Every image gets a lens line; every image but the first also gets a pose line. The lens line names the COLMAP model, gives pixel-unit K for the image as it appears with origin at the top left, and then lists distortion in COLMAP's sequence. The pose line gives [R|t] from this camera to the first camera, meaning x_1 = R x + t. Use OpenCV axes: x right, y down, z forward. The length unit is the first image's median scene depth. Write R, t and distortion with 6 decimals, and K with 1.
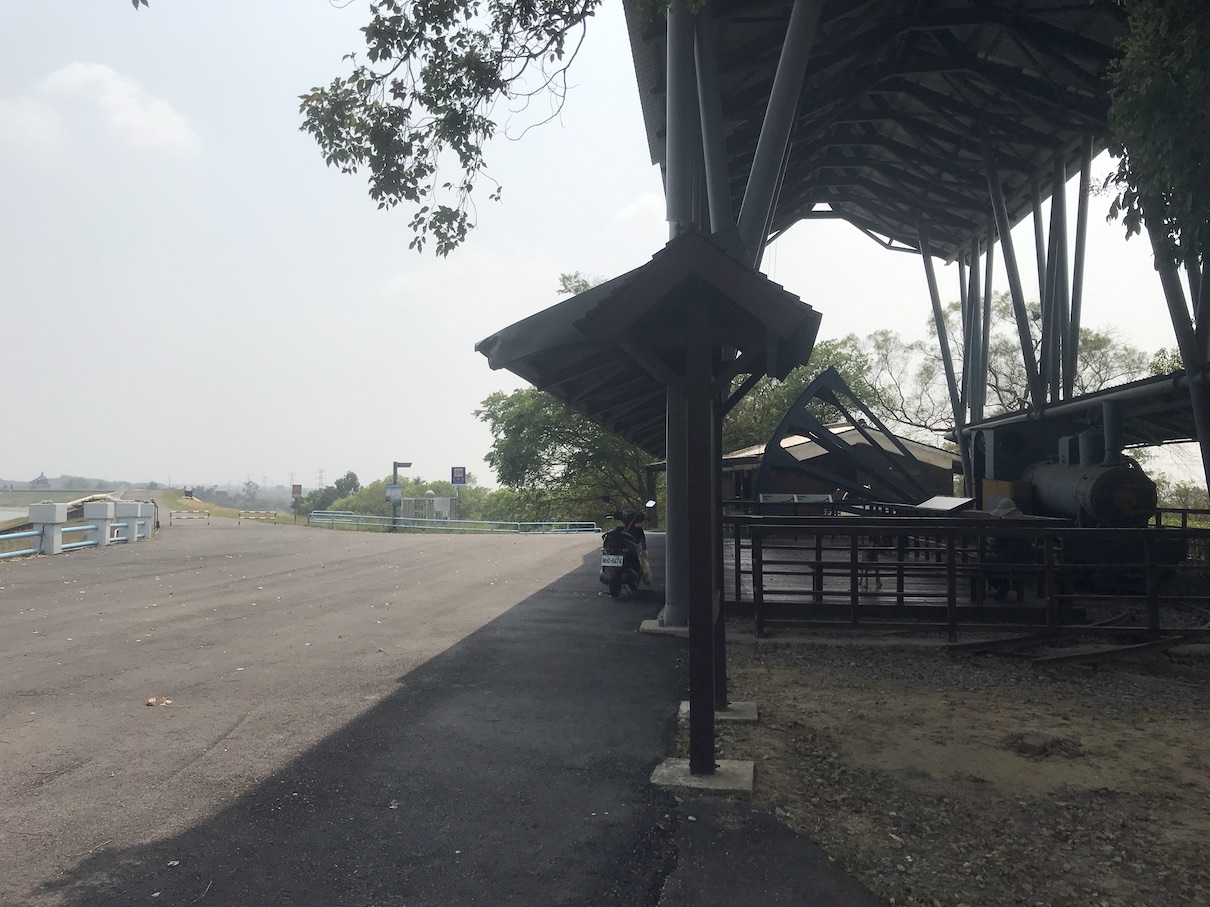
lens RADIAL K [[991.0, 0, 605.0], [0, 991.0, 453.5], [0, 0, 1]] dist [0.000806, 0.003229]
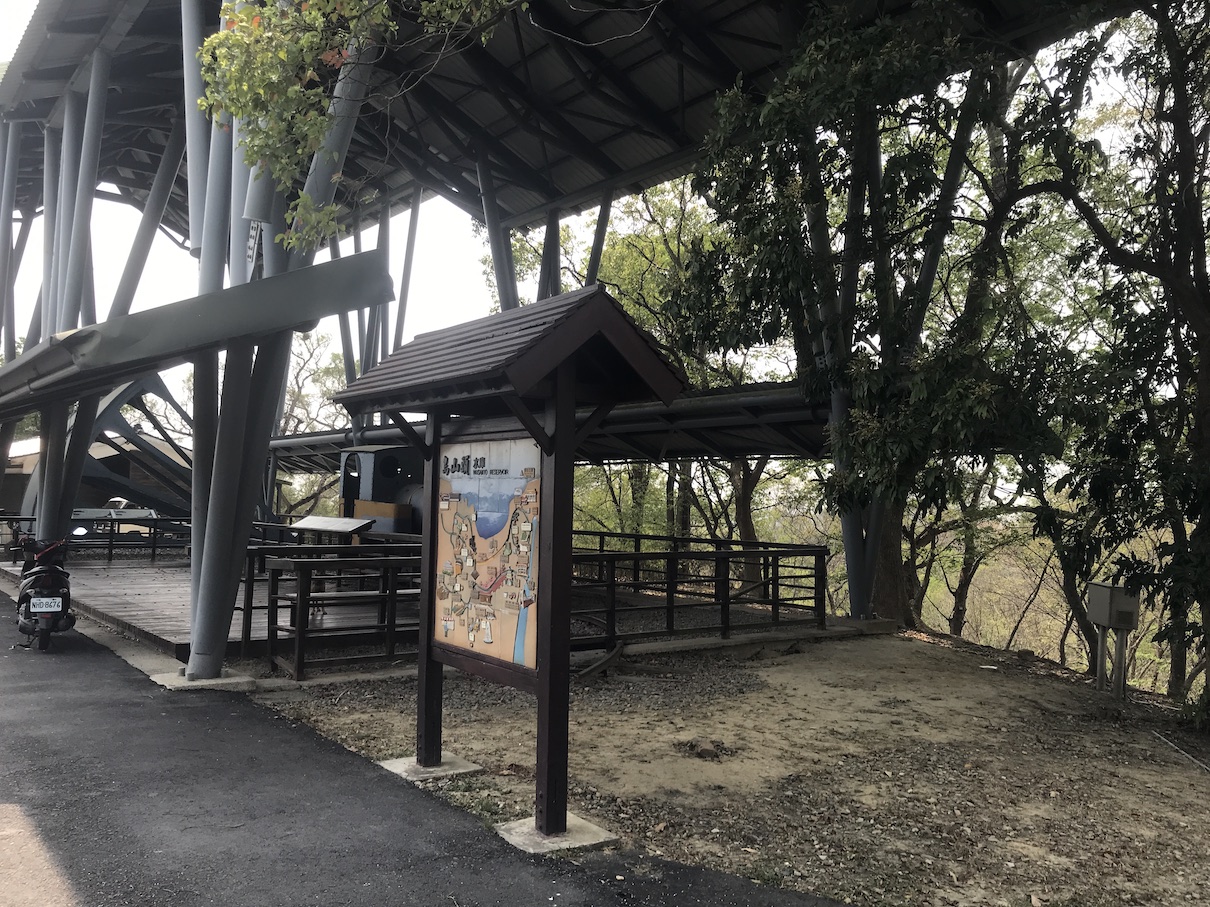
lens RADIAL K [[998.7, 0, 605.0], [0, 998.7, 453.5], [0, 0, 1]] dist [0.049965, -0.076162]
pose [[0.734385, 0.041689, 0.677451, -0.217623], [-0.034306, 0.999116, -0.024294, -0.009722], [-0.677865, -0.005399, 0.735166, 0.095313]]
